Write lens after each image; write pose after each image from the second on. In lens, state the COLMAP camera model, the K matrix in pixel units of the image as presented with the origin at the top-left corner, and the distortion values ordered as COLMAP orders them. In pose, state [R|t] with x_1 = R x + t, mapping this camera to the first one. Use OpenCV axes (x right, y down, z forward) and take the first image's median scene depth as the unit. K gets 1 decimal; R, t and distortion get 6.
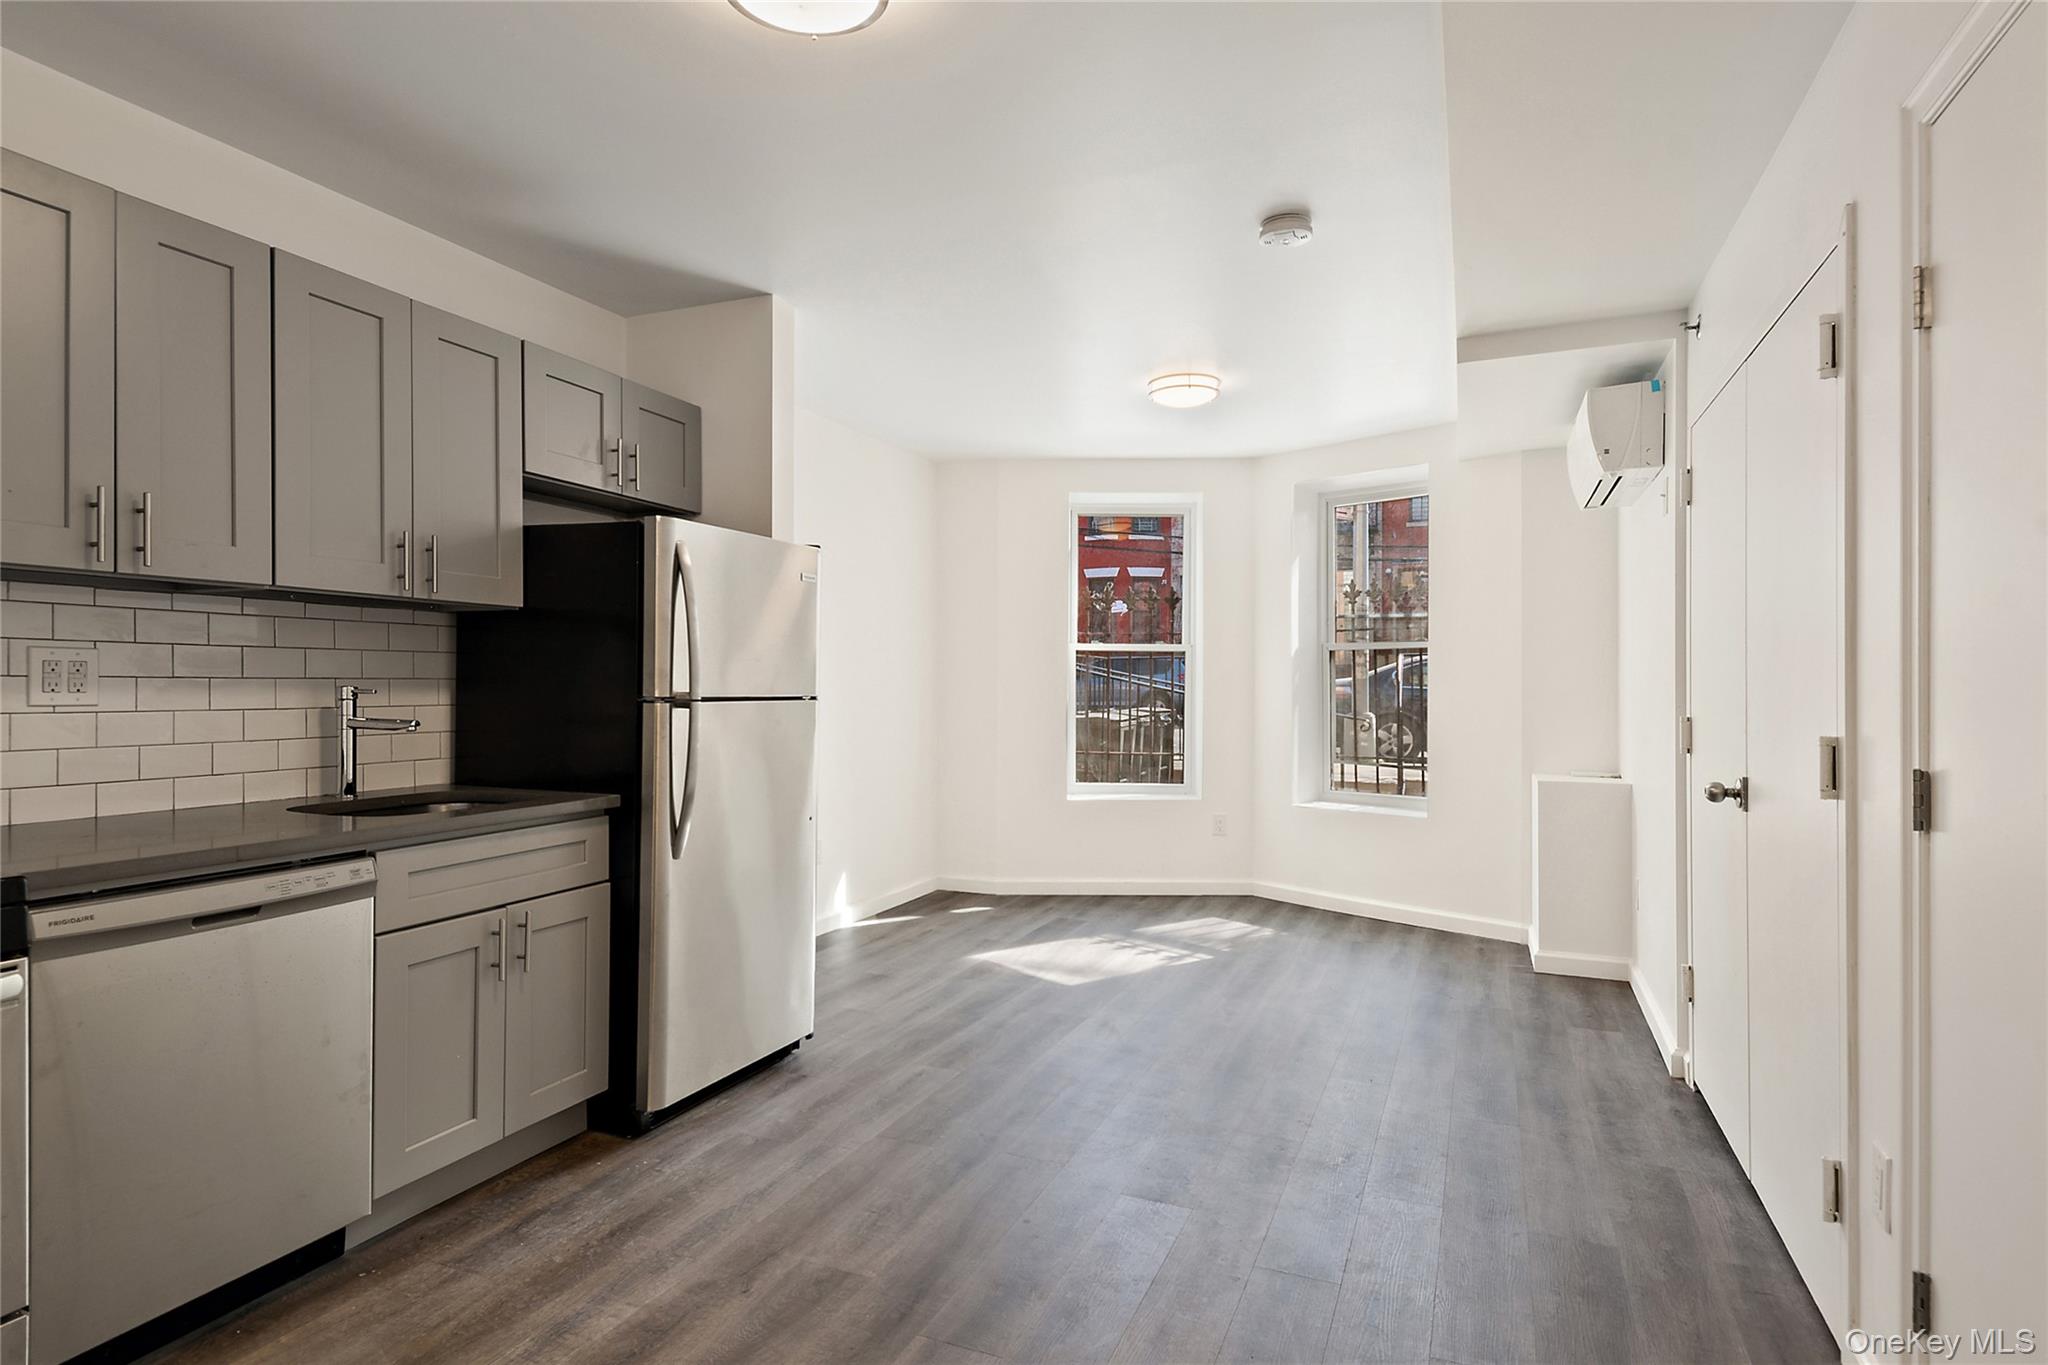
lens RADIAL K [[1067.7, 0, 1024.0], [0, 1067.7, 682.5], [0, 0, 1]] dist [0.029552, -0.000839]
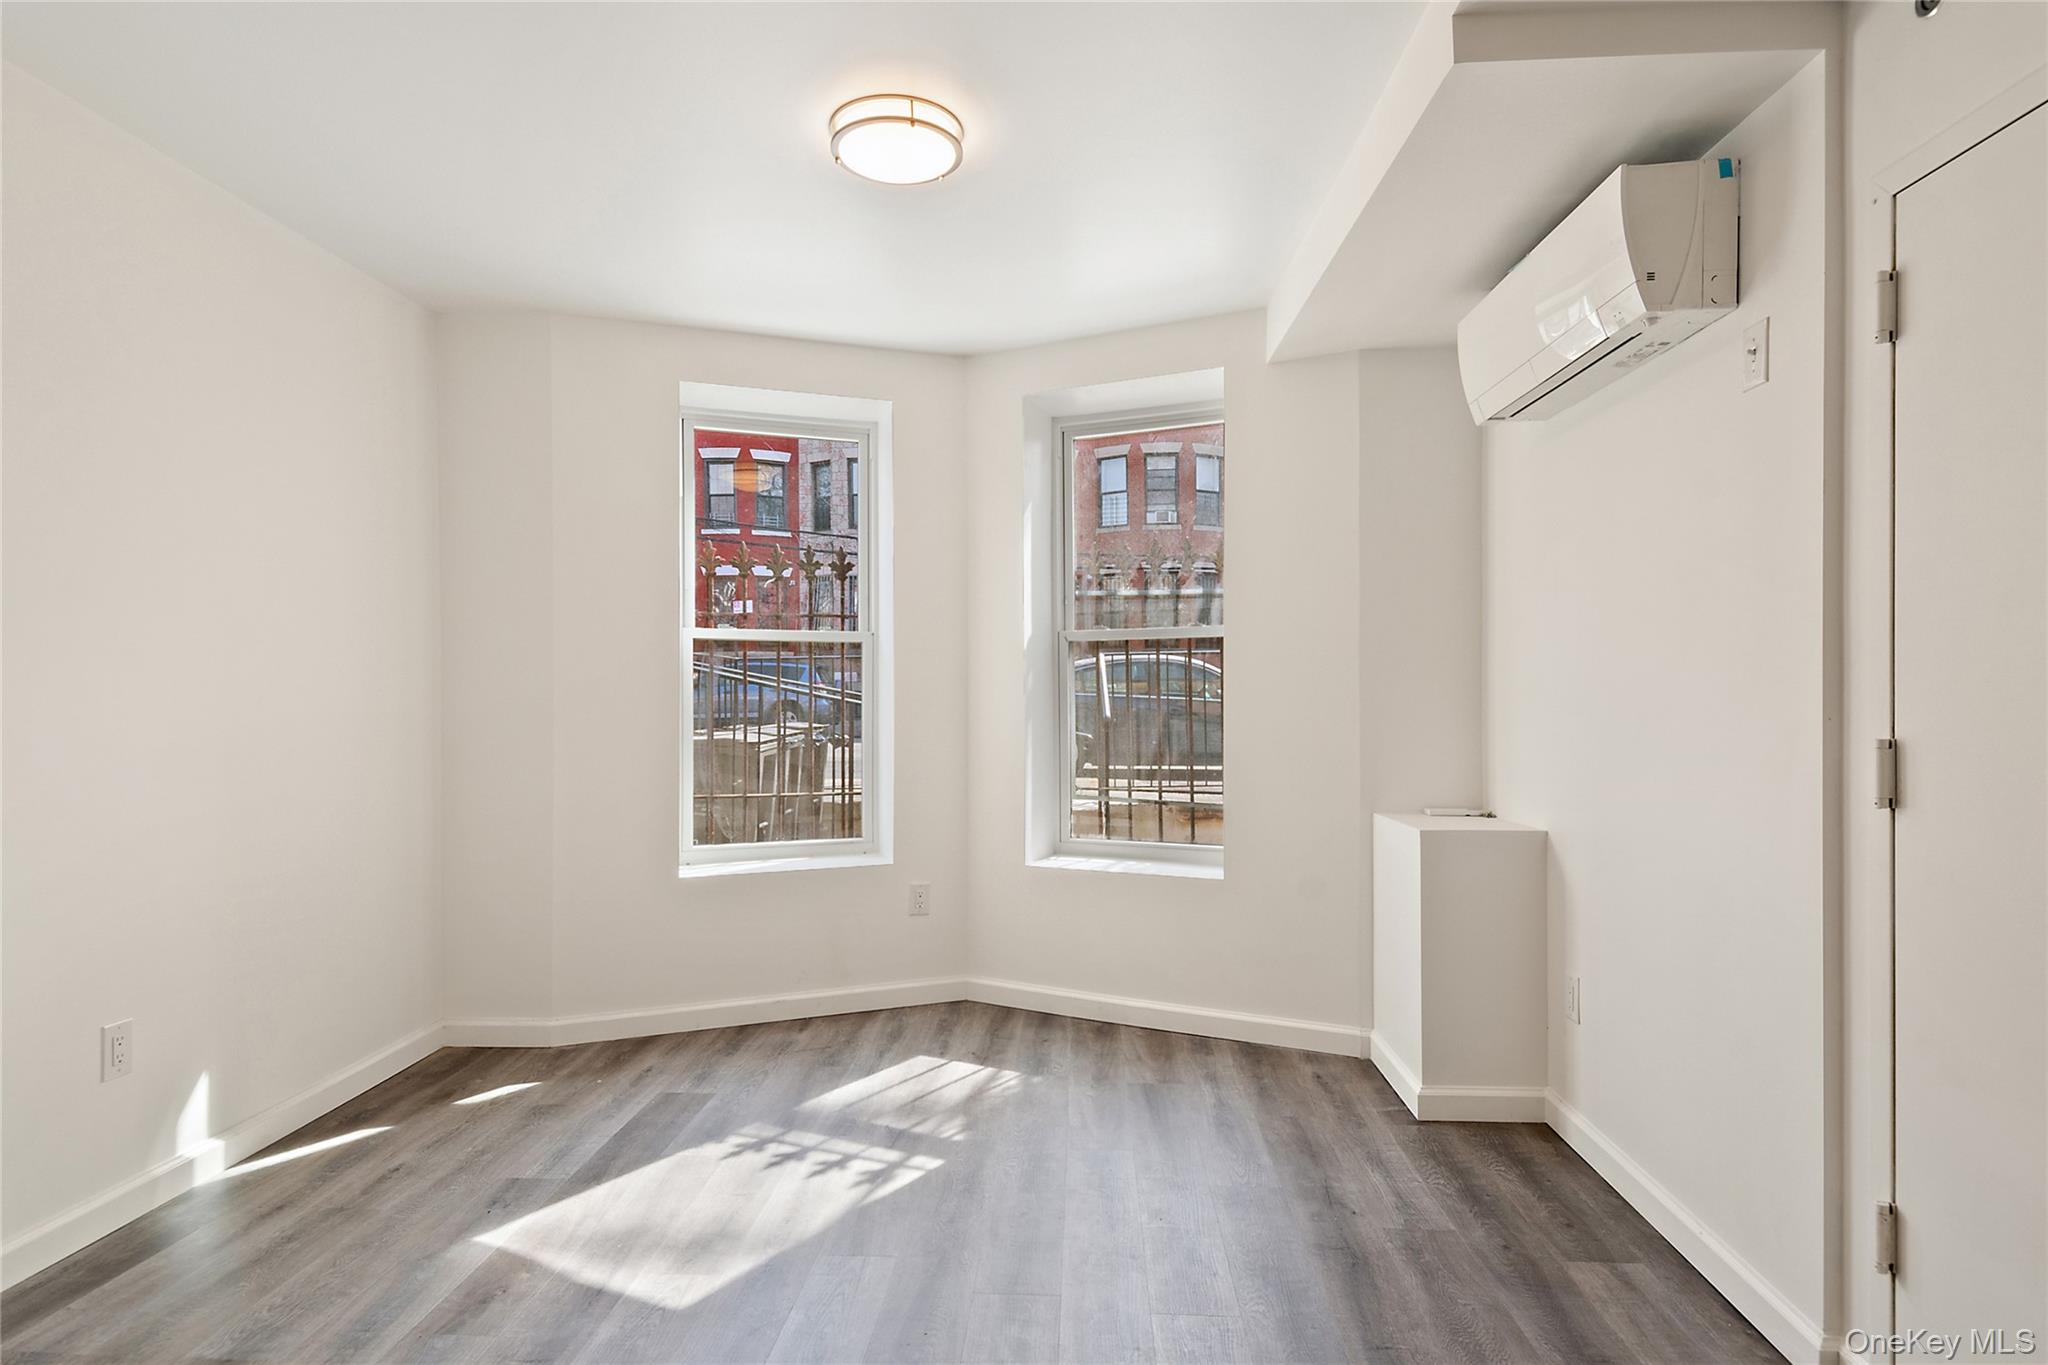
lens RADIAL K [[1067.7, 0, 1024.0], [0, 1067.7, 682.5], [0, 0, 1]] dist [0.029552, -0.000839]
pose [[0.940059, -0.005269, 0.340972, 0.021496], [0.007619, 0.999956, -0.005555, 0.001824], [-0.340927, 0.007820, 0.940057, 0.437500]]
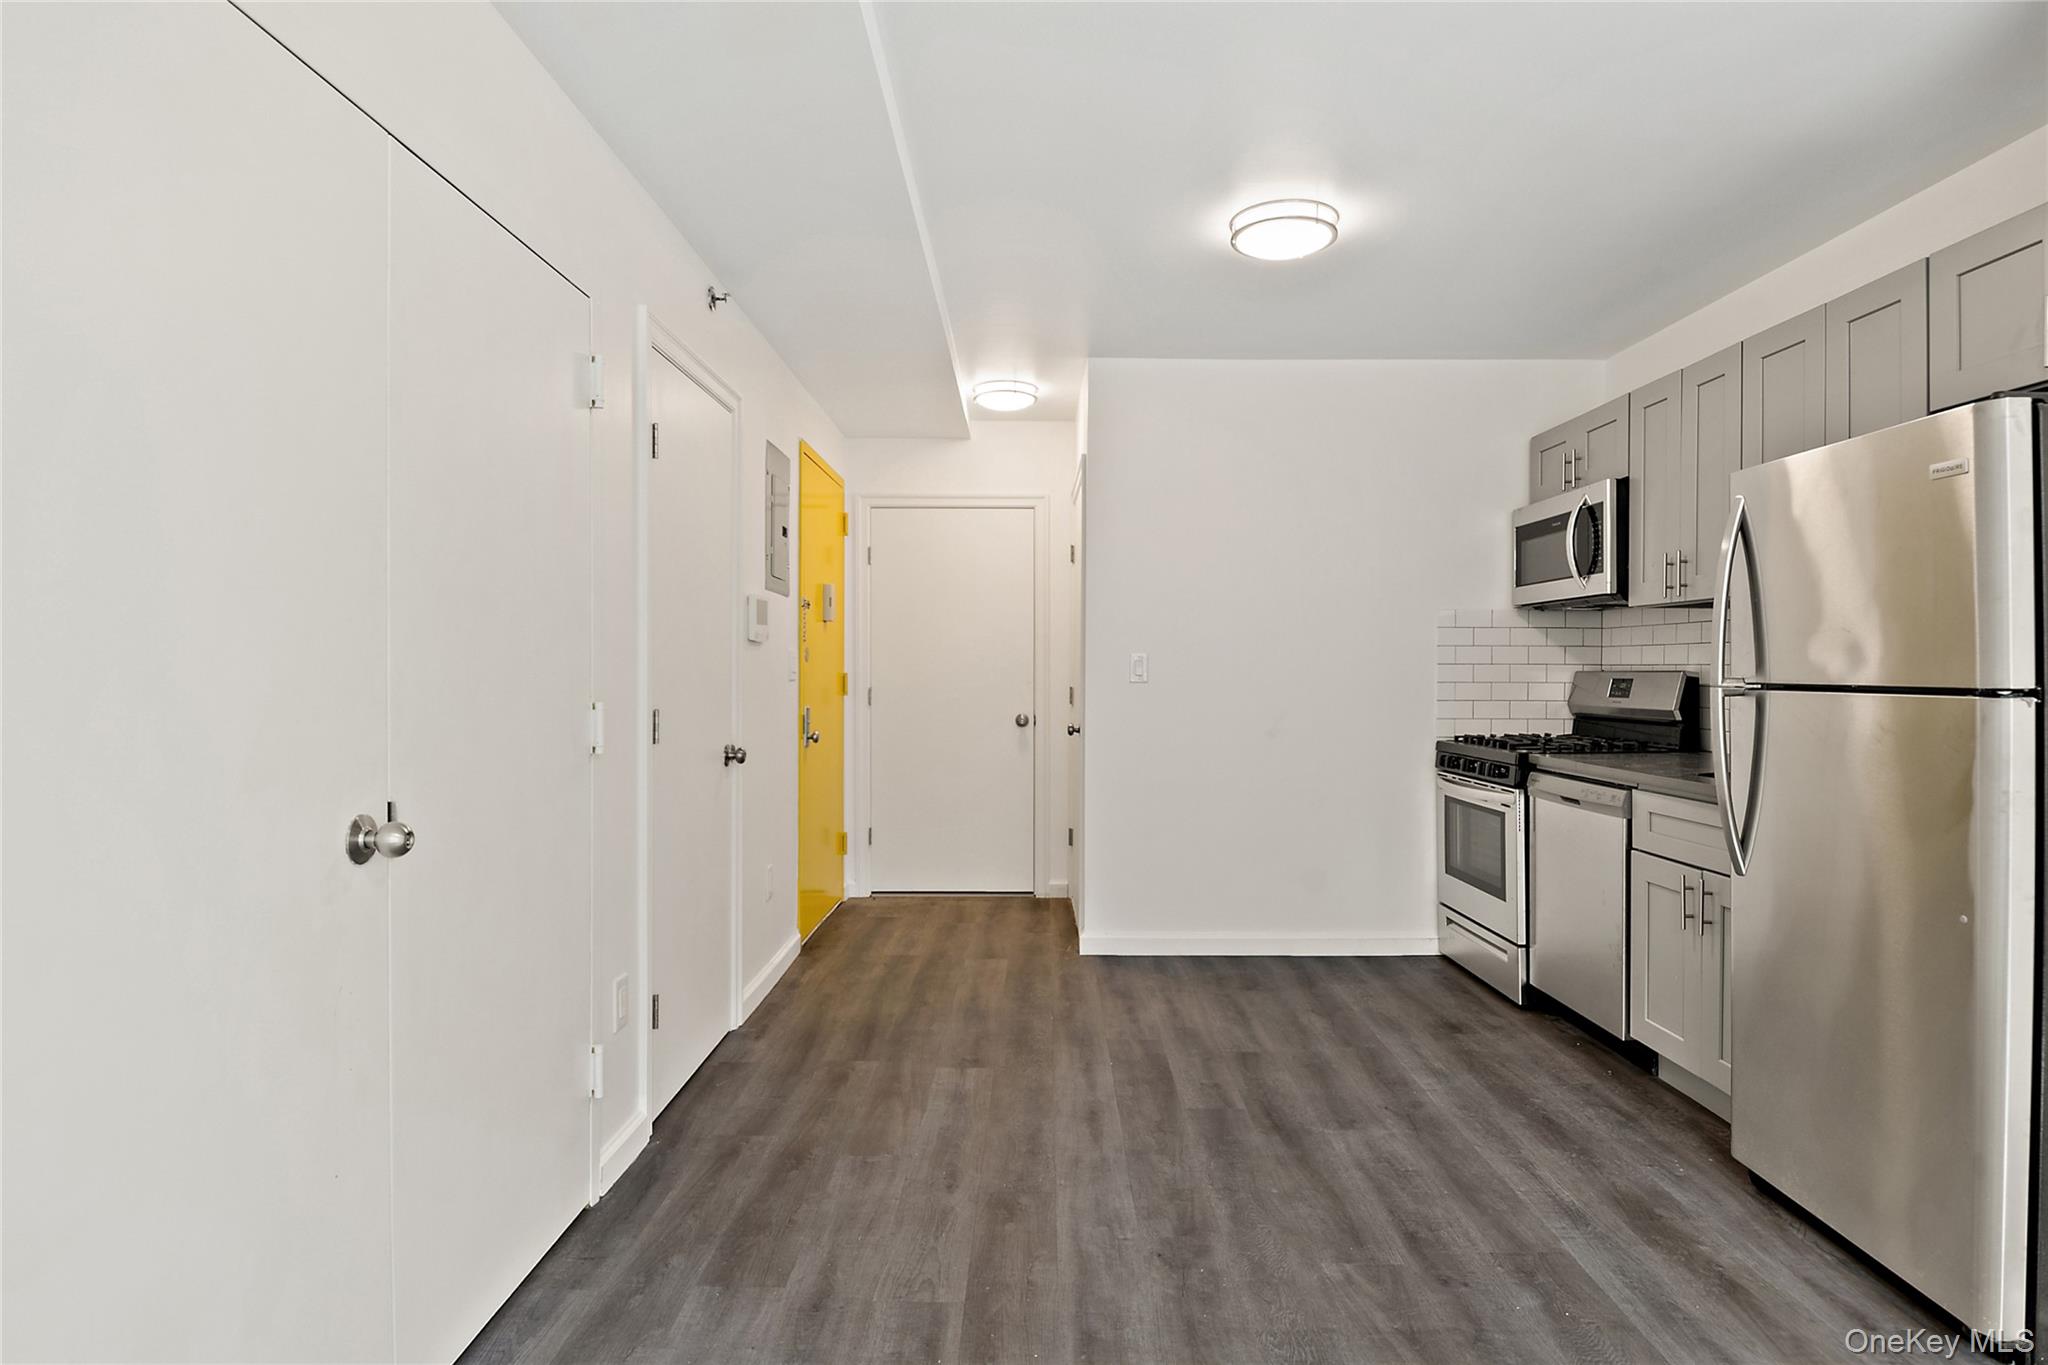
lens RADIAL K [[1067.7, 0, 1024.0], [0, 1067.7, 682.5], [0, 0, 1]] dist [0.029552, -0.000839]
pose [[-0.925254, -0.003495, -0.379333, 0.319477], [-0.006317, 0.999961, 0.006196, 0.007742], [0.379296, 0.008130, -0.925240, 0.966802]]
